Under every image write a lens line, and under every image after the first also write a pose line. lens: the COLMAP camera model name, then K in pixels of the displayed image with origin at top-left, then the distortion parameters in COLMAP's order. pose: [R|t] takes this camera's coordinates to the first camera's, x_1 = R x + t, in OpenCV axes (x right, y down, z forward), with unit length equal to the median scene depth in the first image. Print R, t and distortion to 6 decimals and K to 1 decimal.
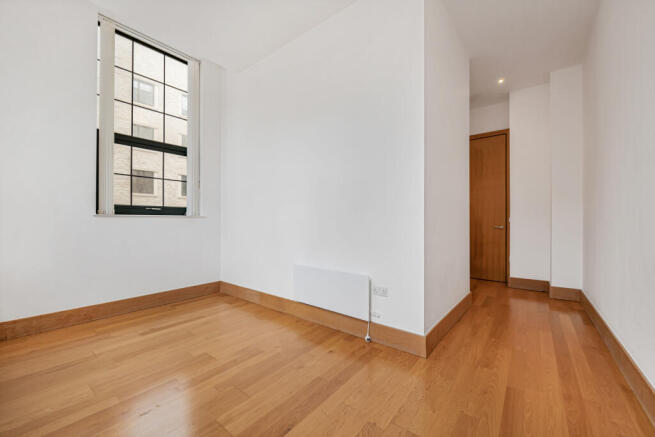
lens RADIAL K [[257.3, 0, 334.1], [0, 257.3, 219.7], [0, 0, 1]] dist [0.000220, 0.000106]
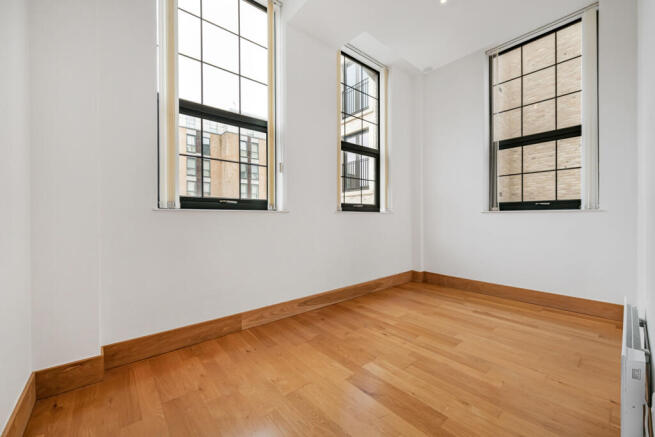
lens RADIAL K [[257.3, 0, 333.6], [0, 257.3, 217.5], [0, 0, 1]] dist [0.000220, 0.000106]
pose [[-0.182297, 0.000471, -0.983243, 0.491022], [0.006798, 0.999977, -0.000781, 0.006512], [0.983220, -0.006826, -0.182296, 0.522971]]
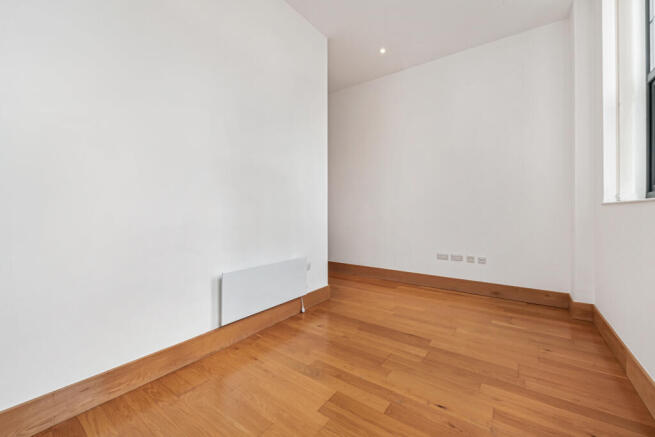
lens RADIAL K [[257.3, 0, 329.4], [0, 257.3, 214.7], [0, 0, 1]] dist [0.000220, 0.000106]
pose [[-0.040984, -0.007228, 0.999134, -0.886498], [-0.001744, 0.999973, 0.007162, 0.011857], [-0.999158, -0.001449, -0.040996, 0.775246]]
